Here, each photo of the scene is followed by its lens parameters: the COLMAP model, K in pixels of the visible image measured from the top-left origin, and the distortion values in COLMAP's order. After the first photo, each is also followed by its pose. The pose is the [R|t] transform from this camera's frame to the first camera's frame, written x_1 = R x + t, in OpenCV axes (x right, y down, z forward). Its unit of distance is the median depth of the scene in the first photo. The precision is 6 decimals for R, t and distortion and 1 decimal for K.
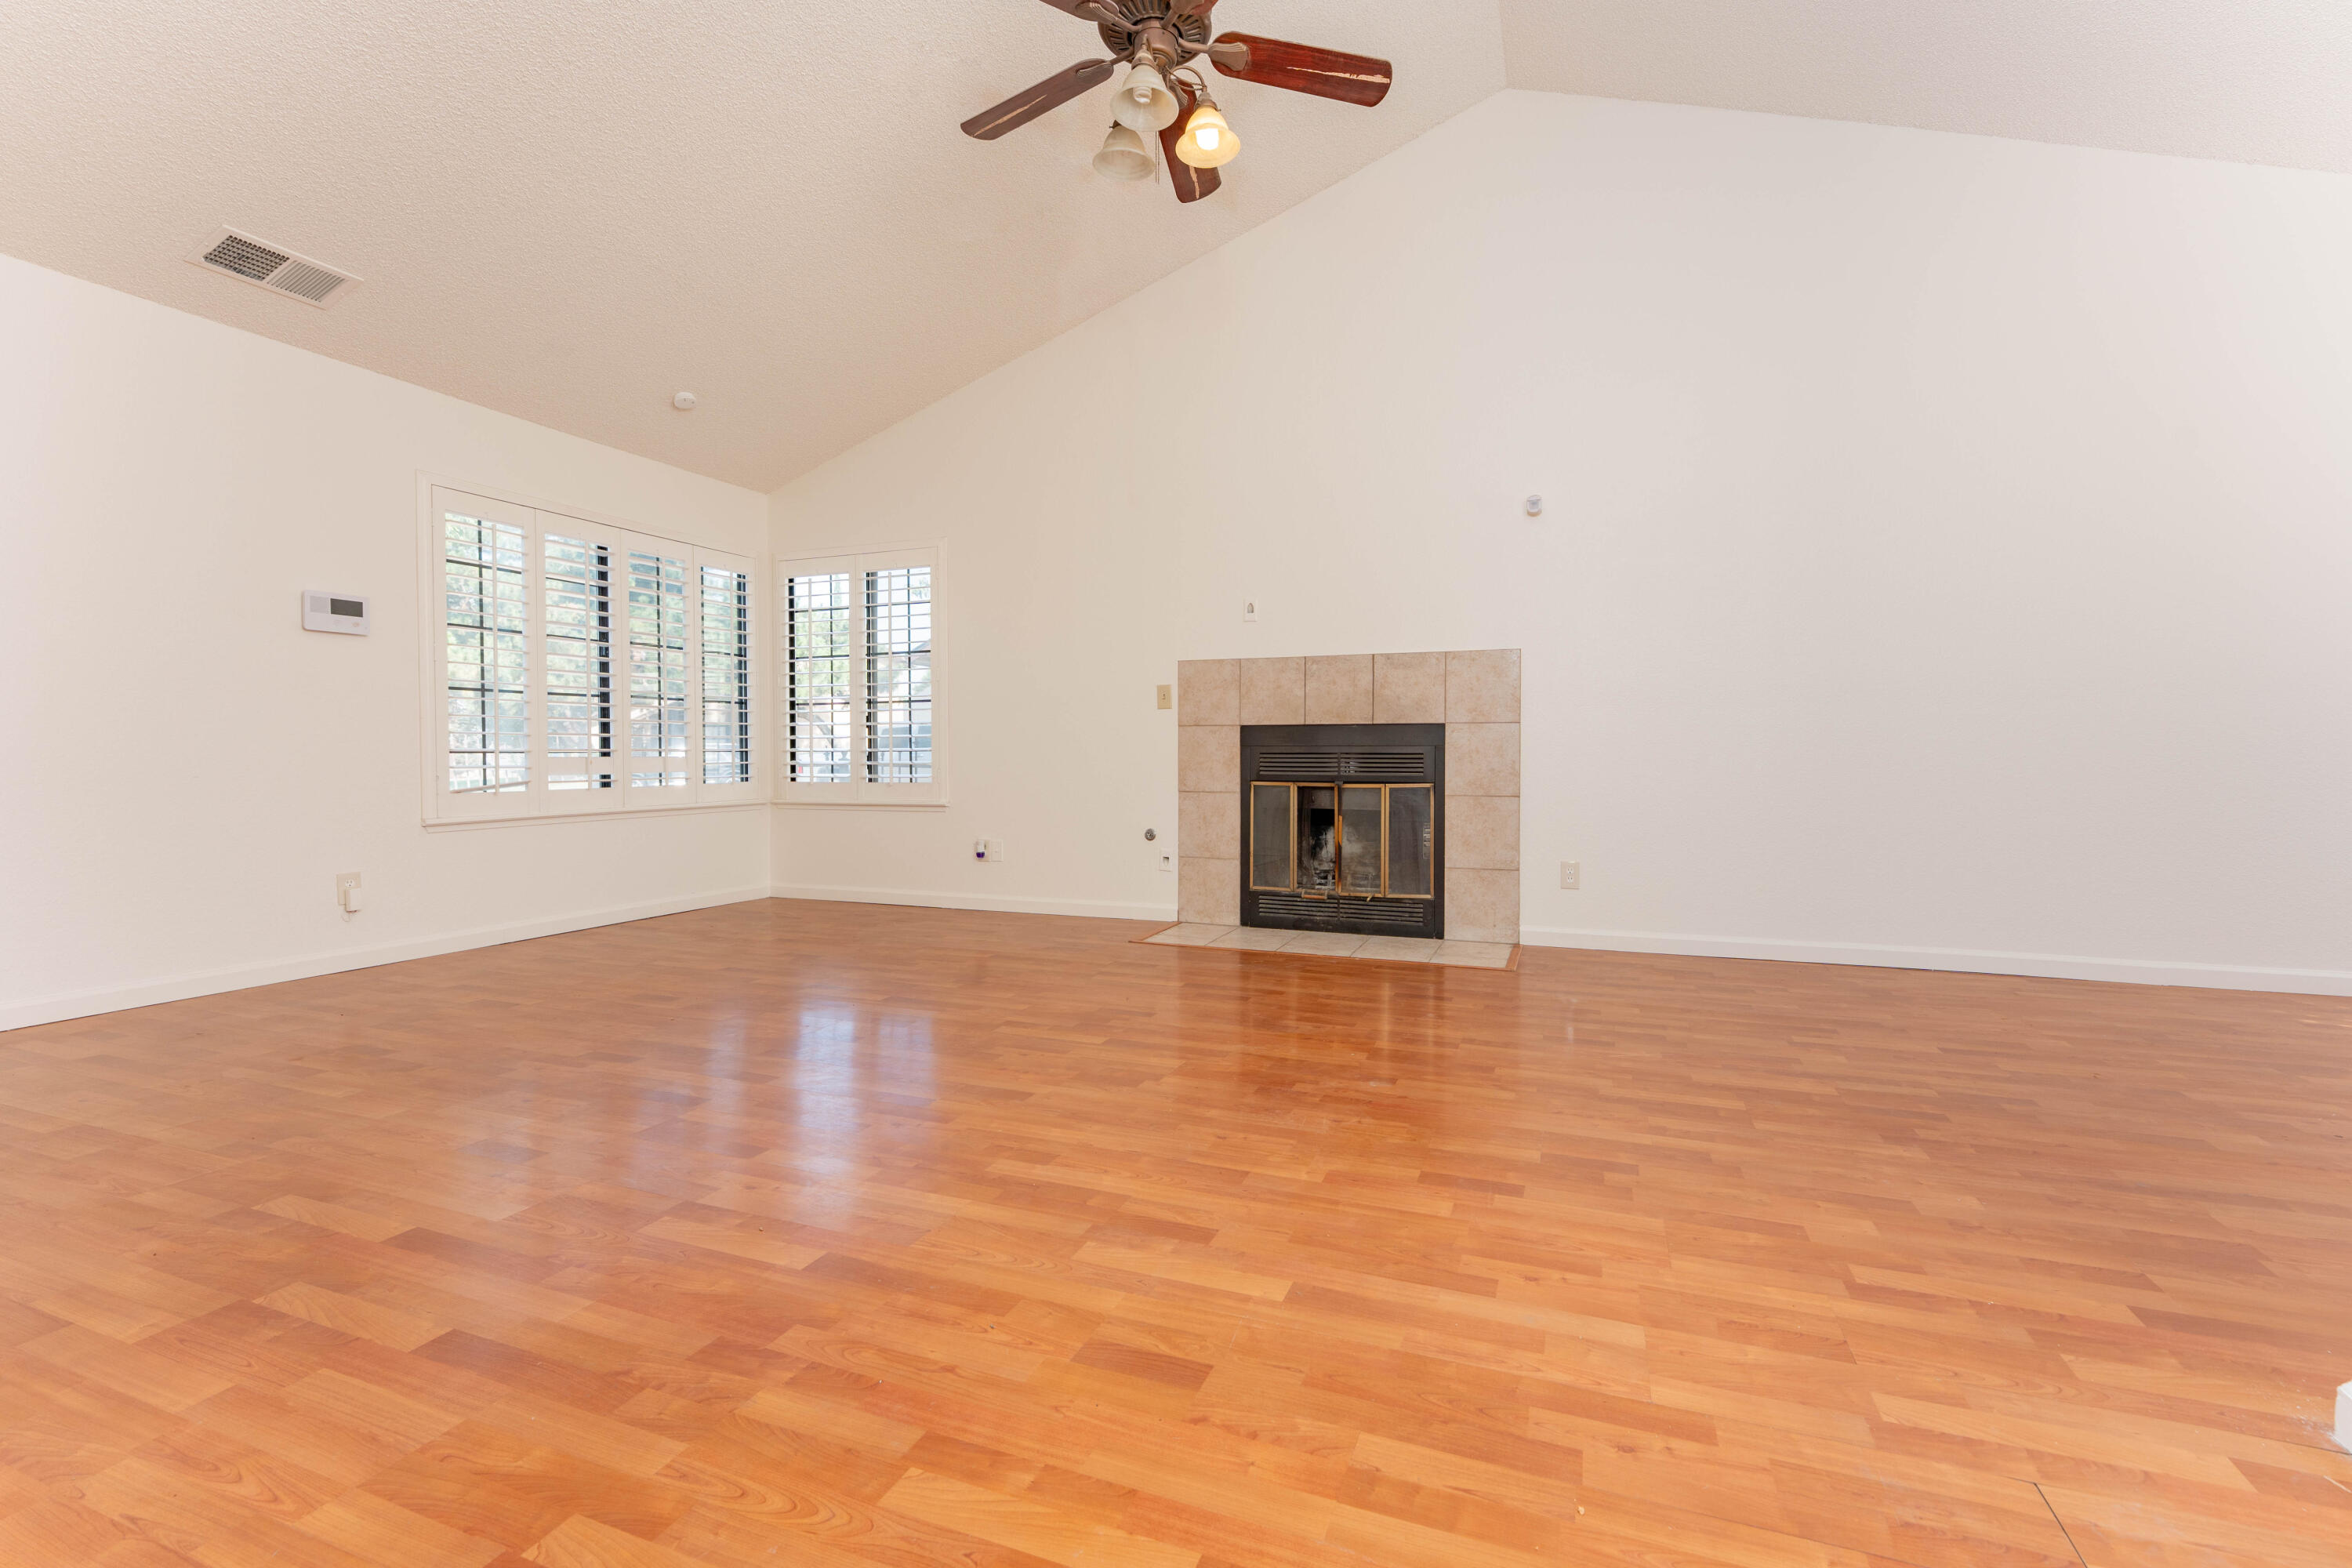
lens RADIAL K [[969.3, 0, 1192.7], [0, 969.3, 777.1], [0, 0, 1]] dist [-0.001334, -0.000148]
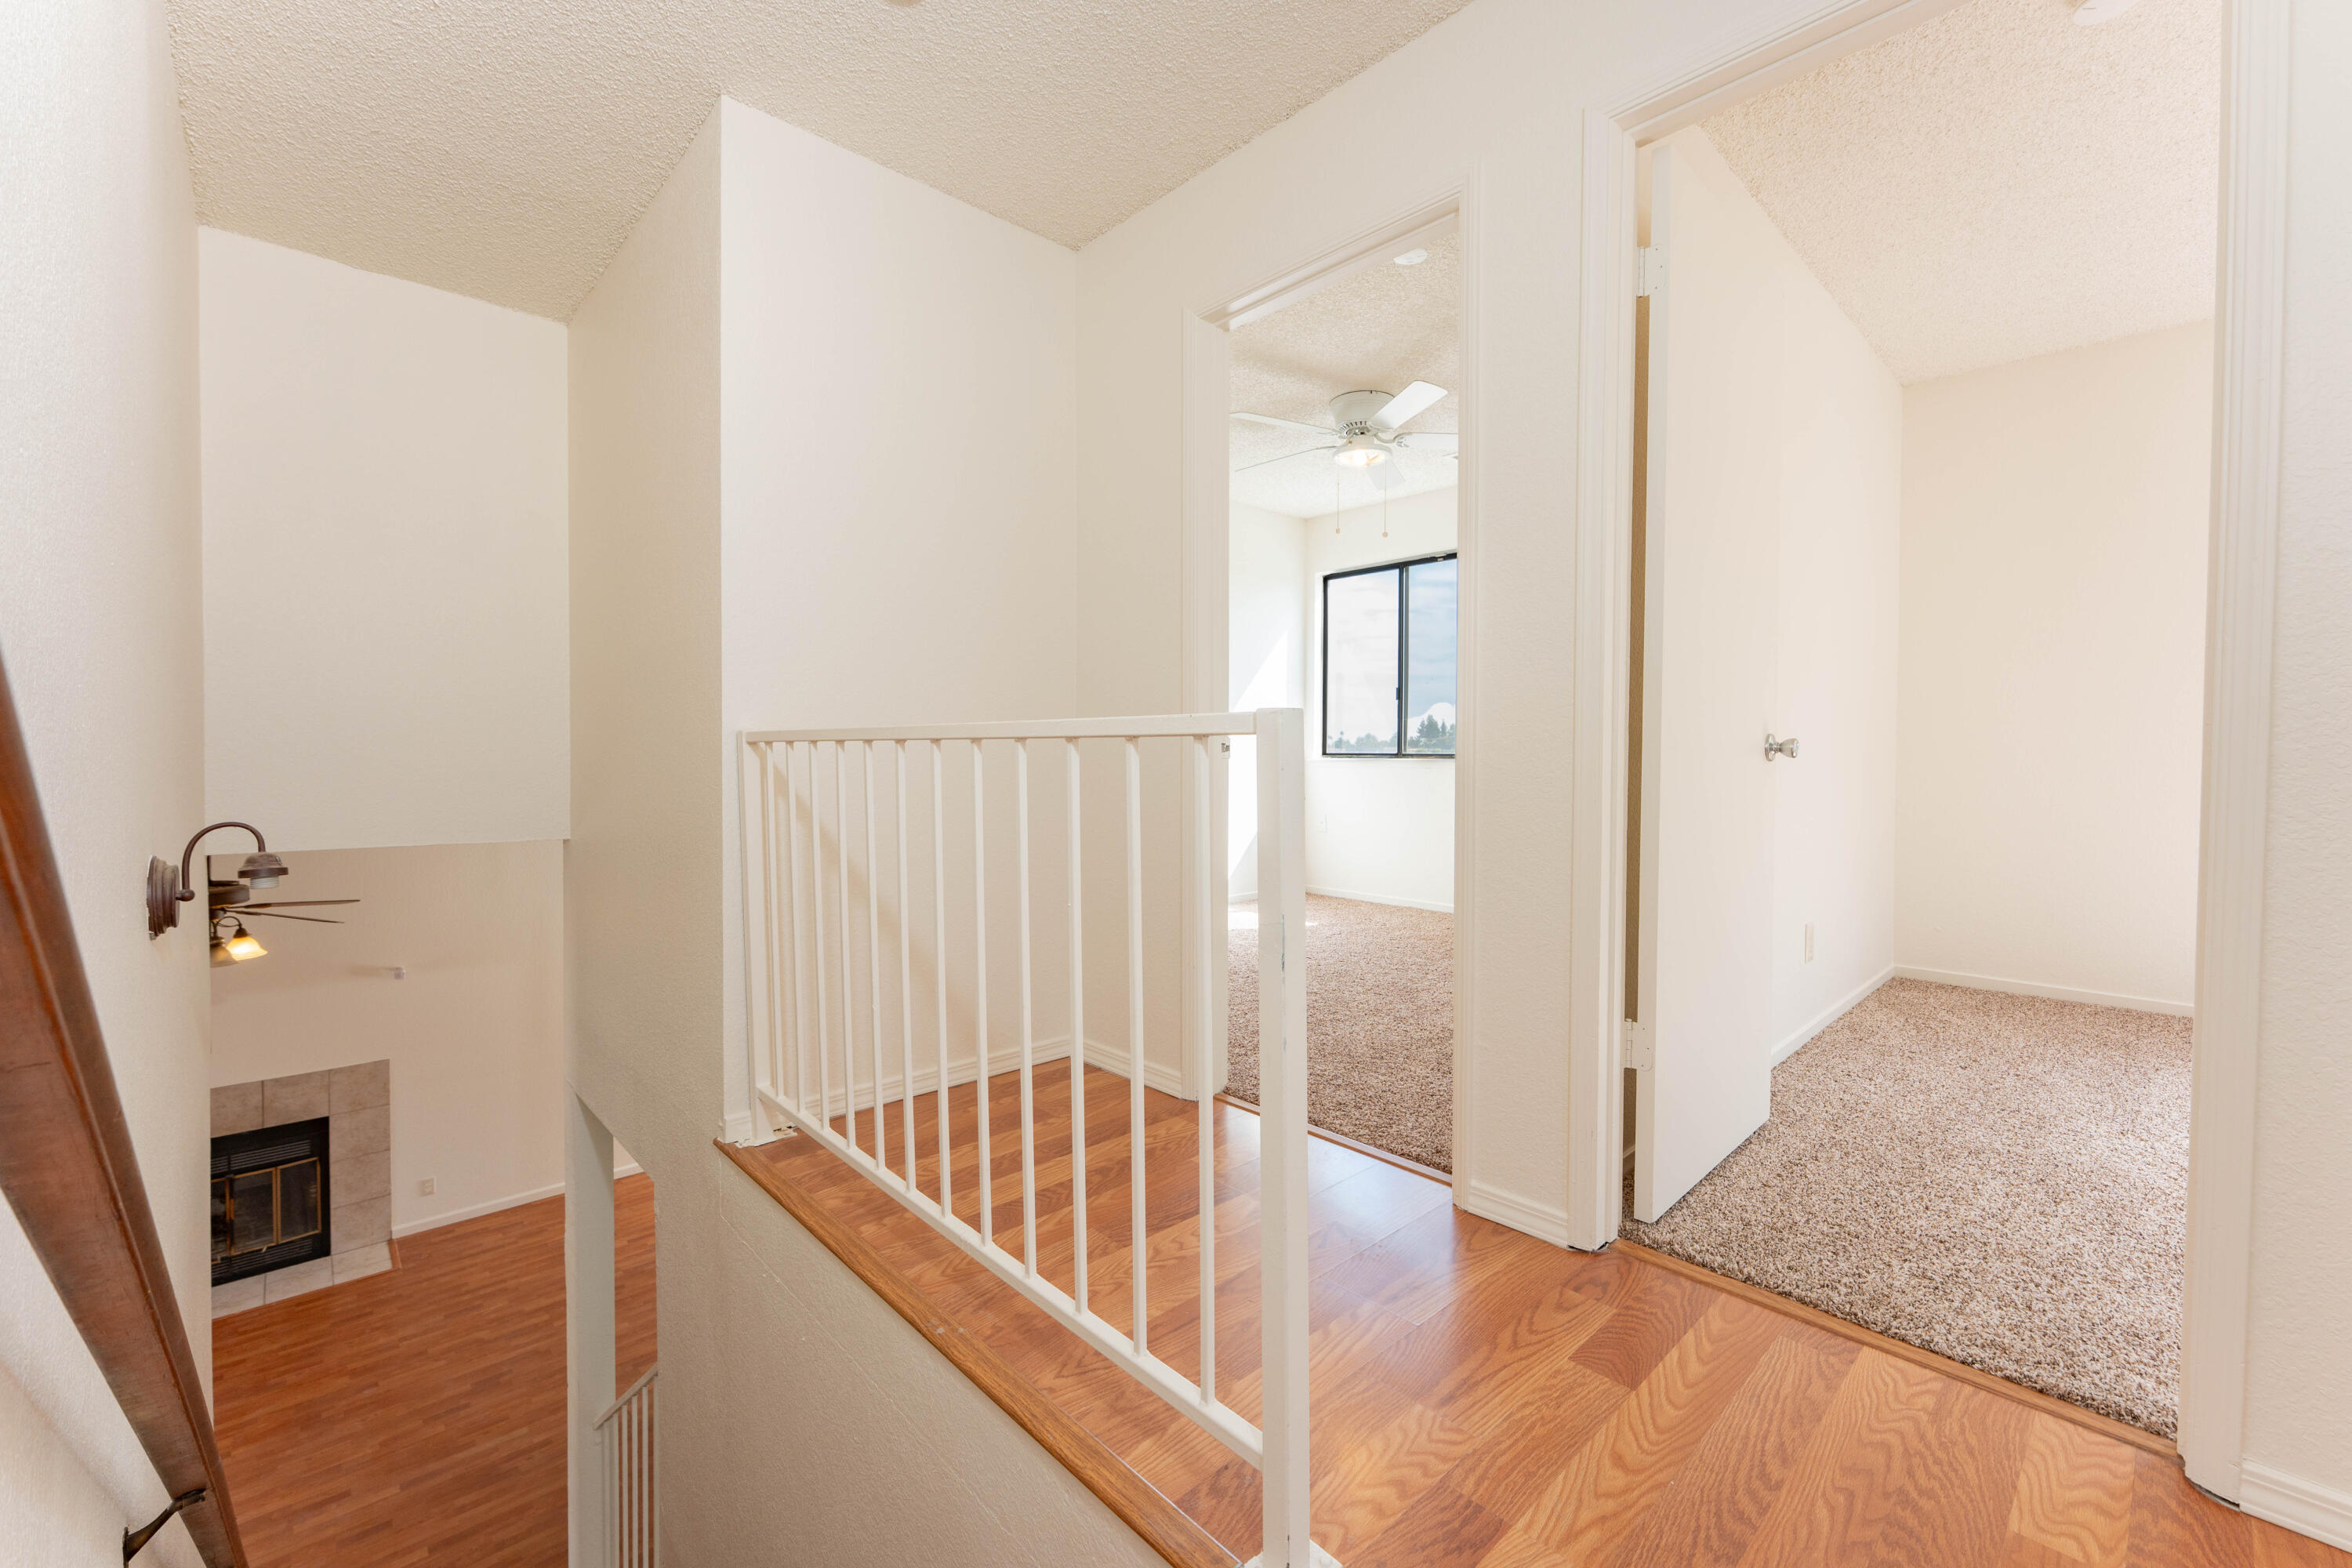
lens RADIAL K [[969.3, 0, 1186.6], [0, 969.3, 793.0], [0, 0, 1]] dist [-0.001334, -0.000148]
pose [[0.423494, -0.023055, 0.905605, -0.540313], [0.019470, 0.999677, 0.016345, -0.569241], [-0.905690, 0.010710, 0.423806, -0.877161]]
